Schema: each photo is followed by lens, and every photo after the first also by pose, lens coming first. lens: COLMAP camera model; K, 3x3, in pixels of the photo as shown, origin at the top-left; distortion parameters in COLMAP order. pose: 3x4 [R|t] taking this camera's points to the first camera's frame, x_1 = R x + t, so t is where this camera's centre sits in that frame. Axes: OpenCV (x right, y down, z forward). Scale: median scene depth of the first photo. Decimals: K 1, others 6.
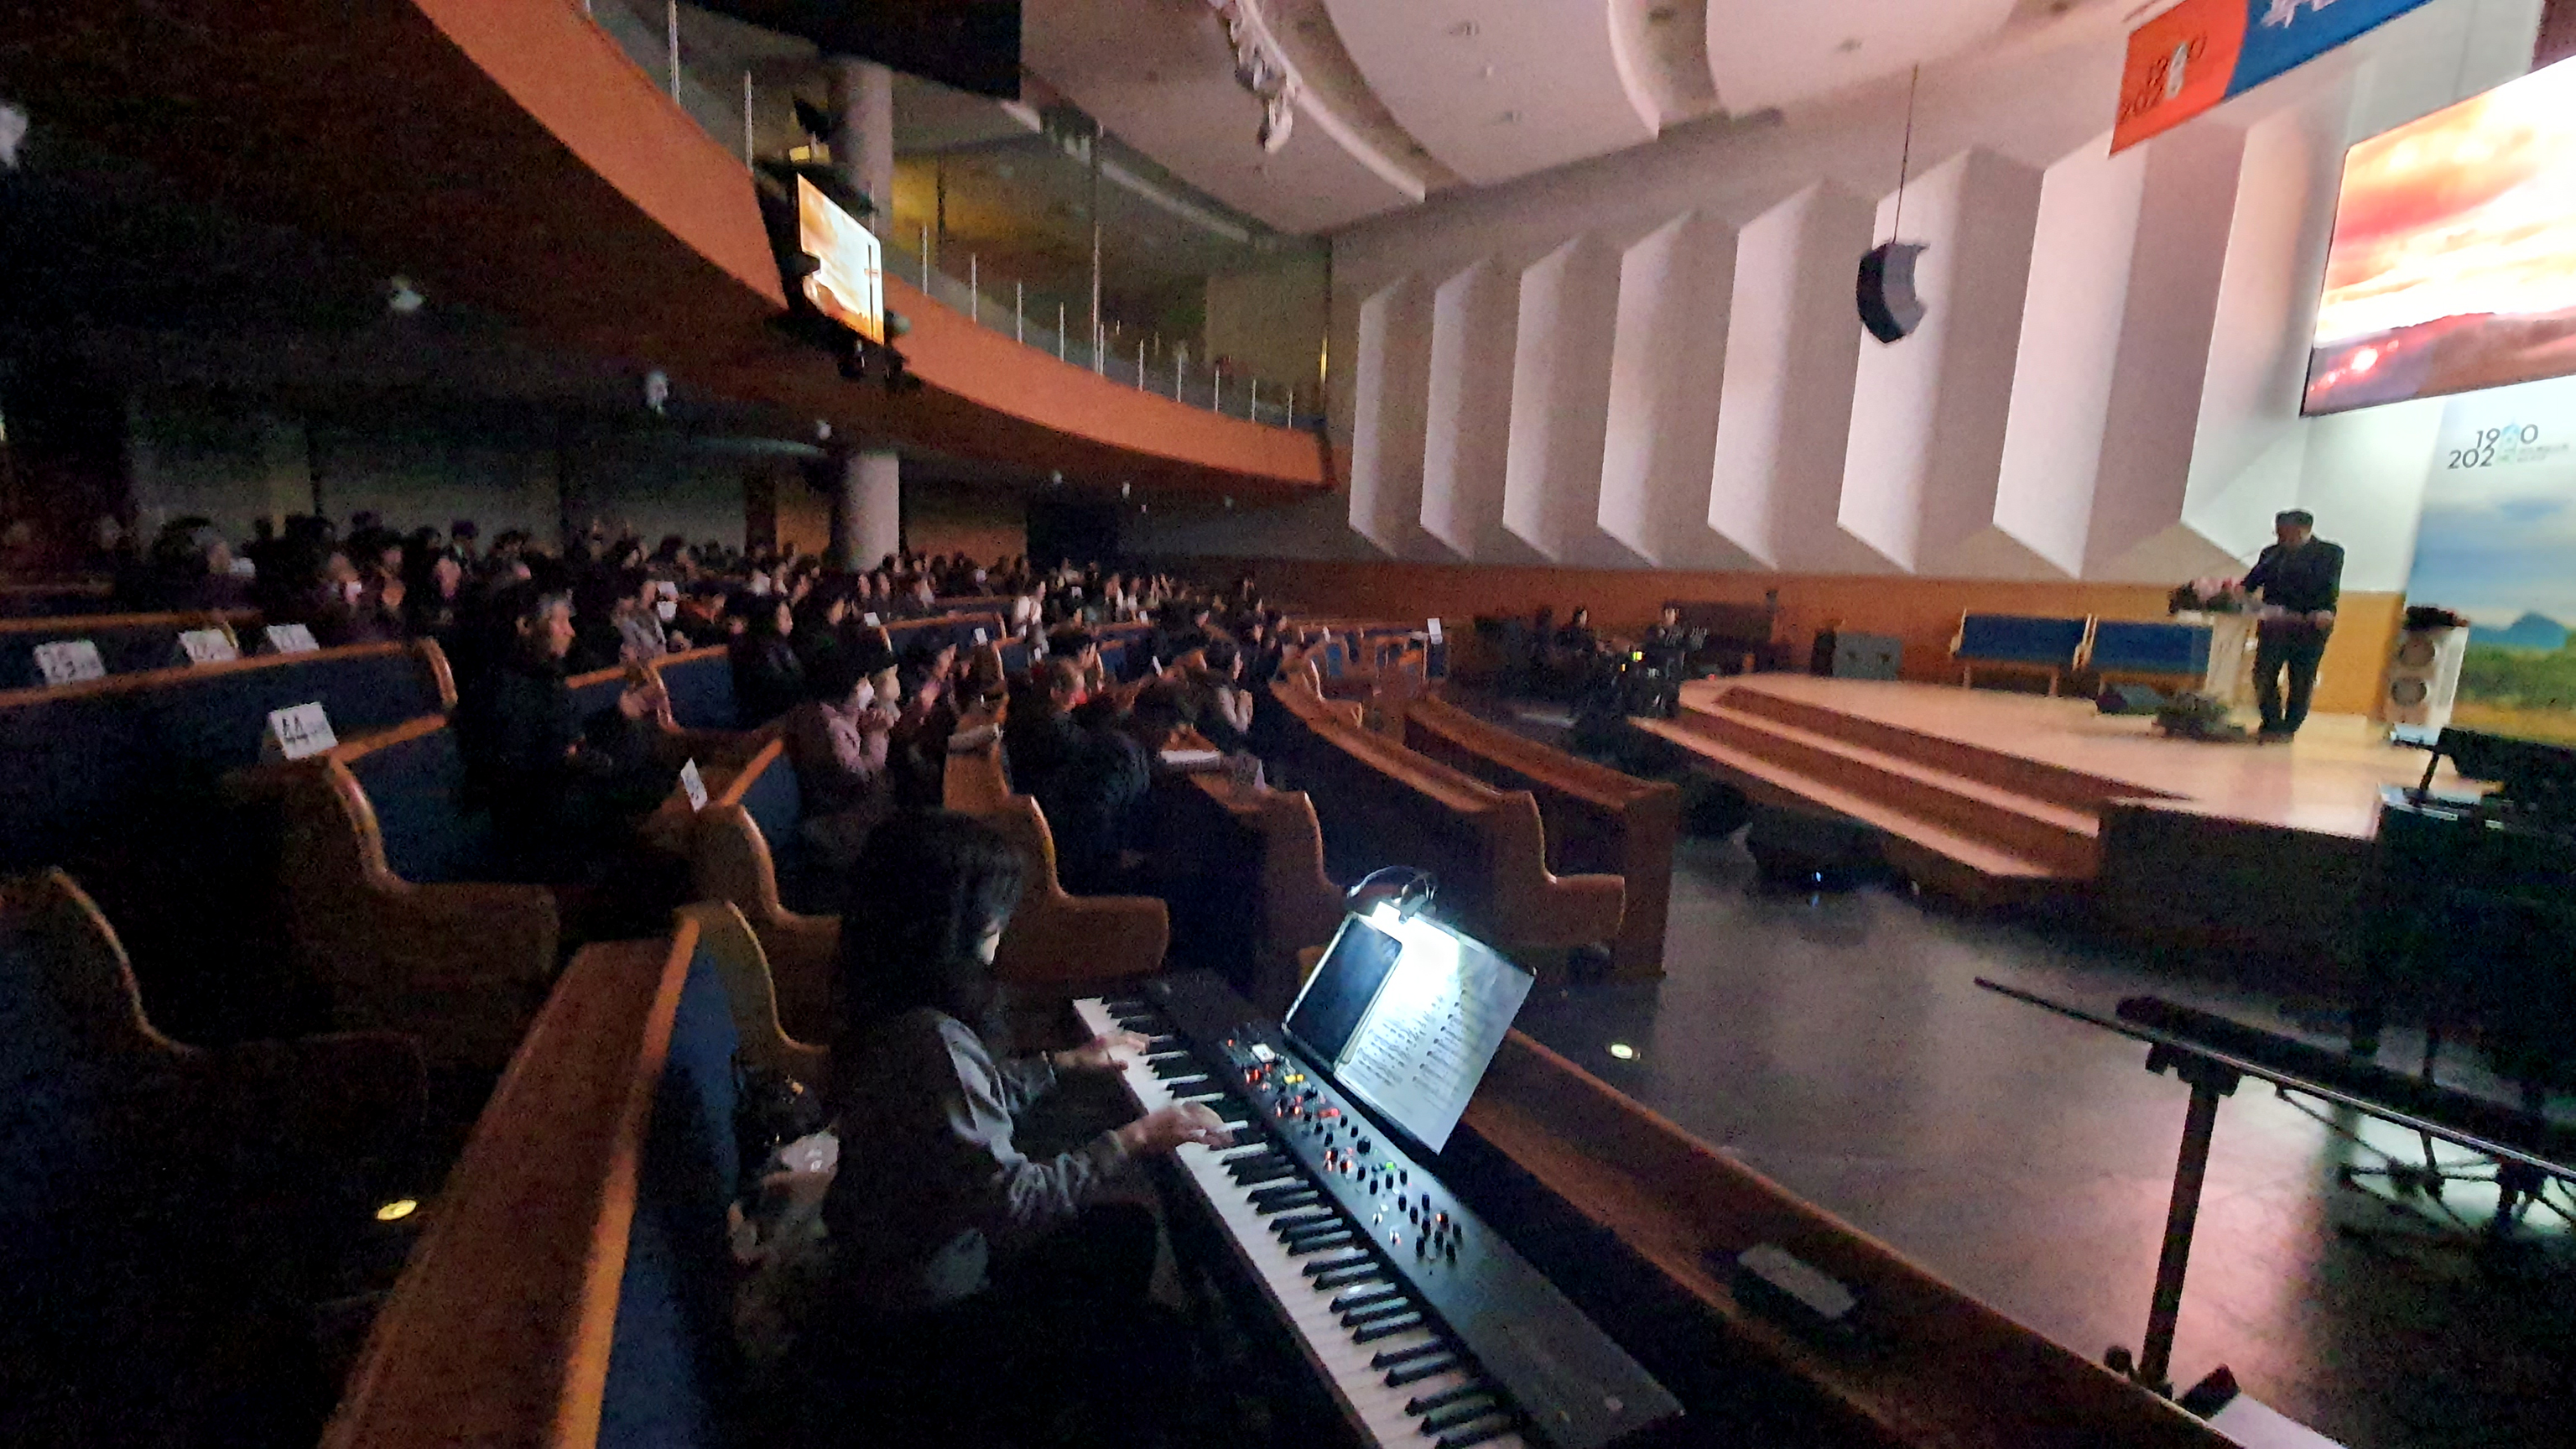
lens RADIAL K [[1027.1, 0, 1282.5], [0, 1027.1, 724.6], [0, 0, 1]] dist [-0.013161, 0.000279]
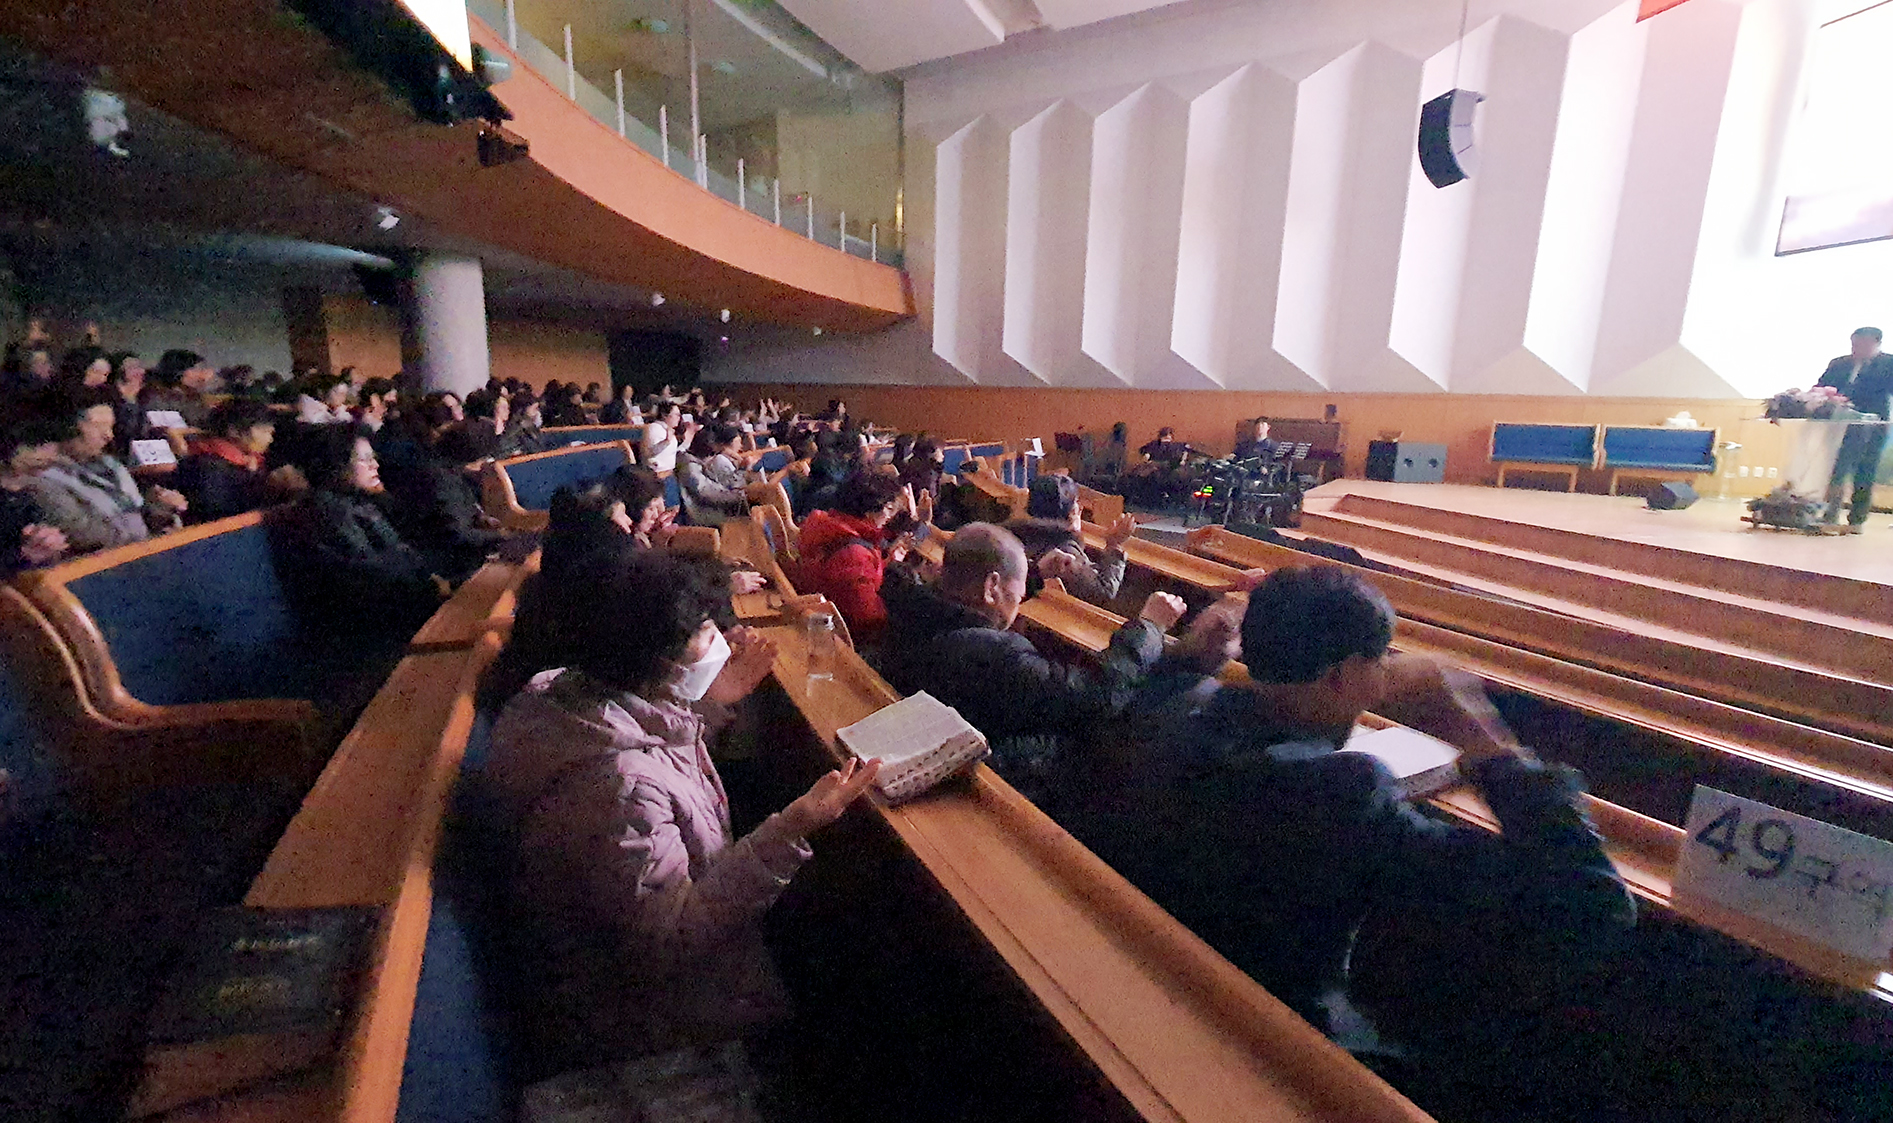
lens RADIAL K [[750.2, 0, 950.1], [0, 750.2, 557.2], [0, 0, 1]] dist [-0.002395, -0.000294]
pose [[0.974616, -0.054017, 0.217268, -0.150901], [0.041723, 0.997279, 0.060780, -0.035908], [-0.219960, -0.050172, 0.974218, 0.297993]]
